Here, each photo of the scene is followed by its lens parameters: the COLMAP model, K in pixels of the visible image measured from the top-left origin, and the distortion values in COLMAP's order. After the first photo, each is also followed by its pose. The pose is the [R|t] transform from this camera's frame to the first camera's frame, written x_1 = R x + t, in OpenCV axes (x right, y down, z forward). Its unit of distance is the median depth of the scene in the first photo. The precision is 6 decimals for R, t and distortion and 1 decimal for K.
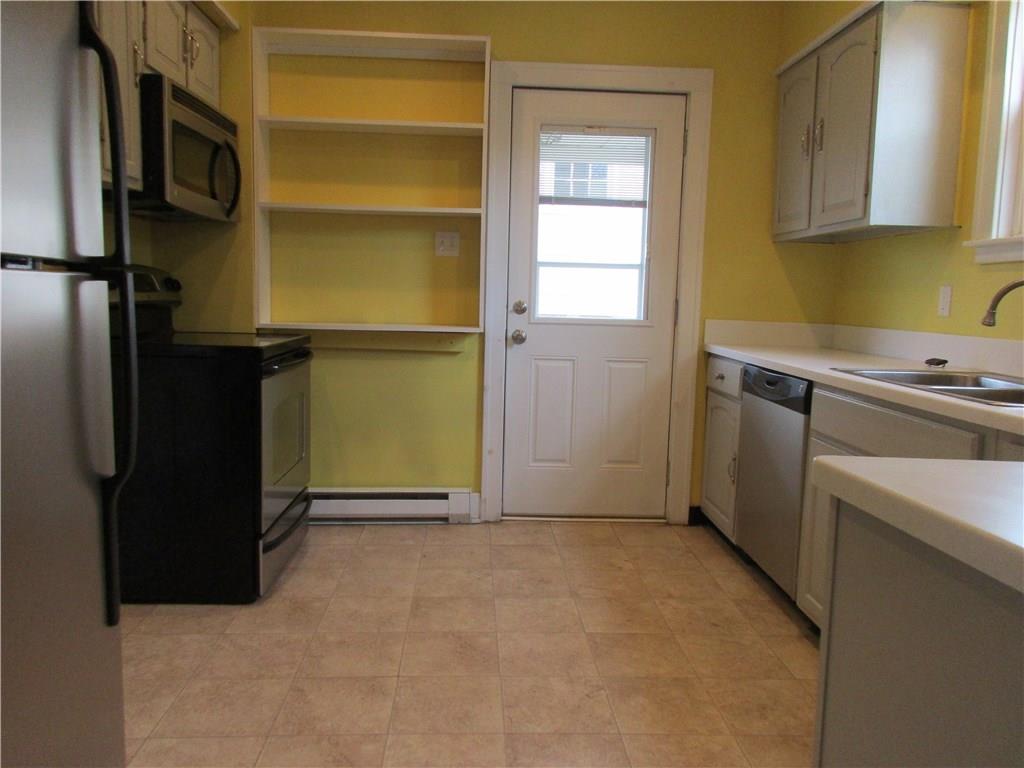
lens RADIAL K [[788.9, 0, 512.0], [0, 788.9, 384.0], [0, 0, 1]] dist [-0.004804, -0.001847]
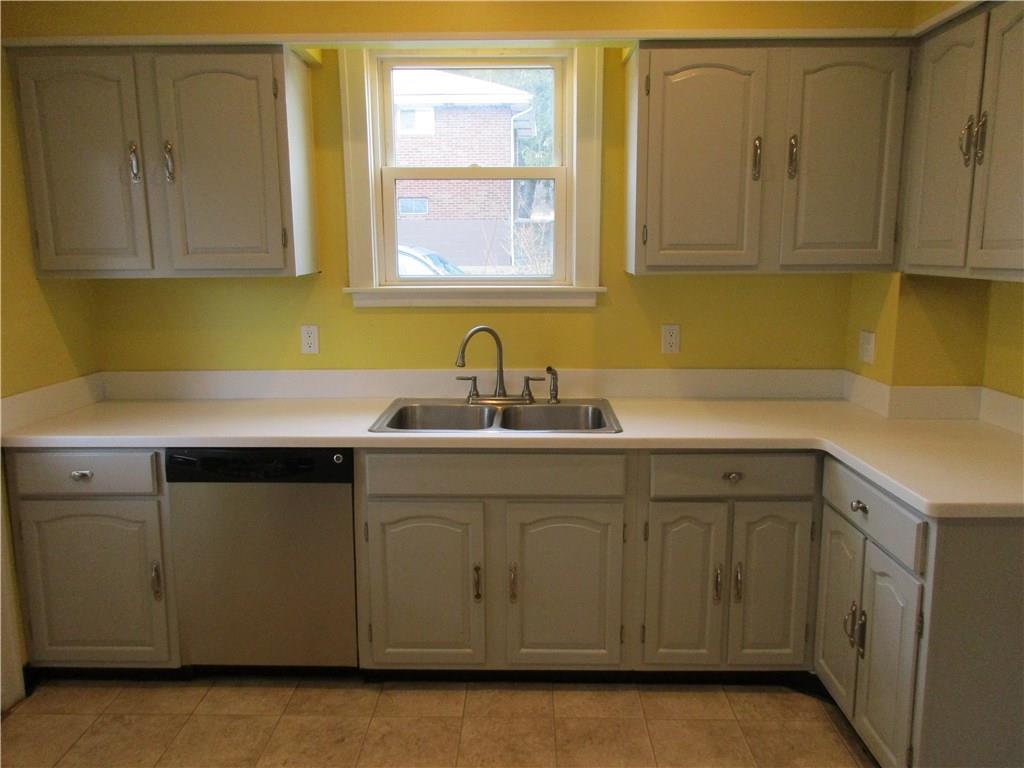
lens RADIAL K [[771.6, 0, 513.7], [0, 771.6, 377.7], [0, 0, 1]] dist [0.011288, 0.002559]
pose [[0.059940, -0.198756, 0.978214, -0.540871], [0.122452, 0.974039, 0.190405, -0.253865], [-0.990663, 0.108371, 0.082722, 0.736952]]
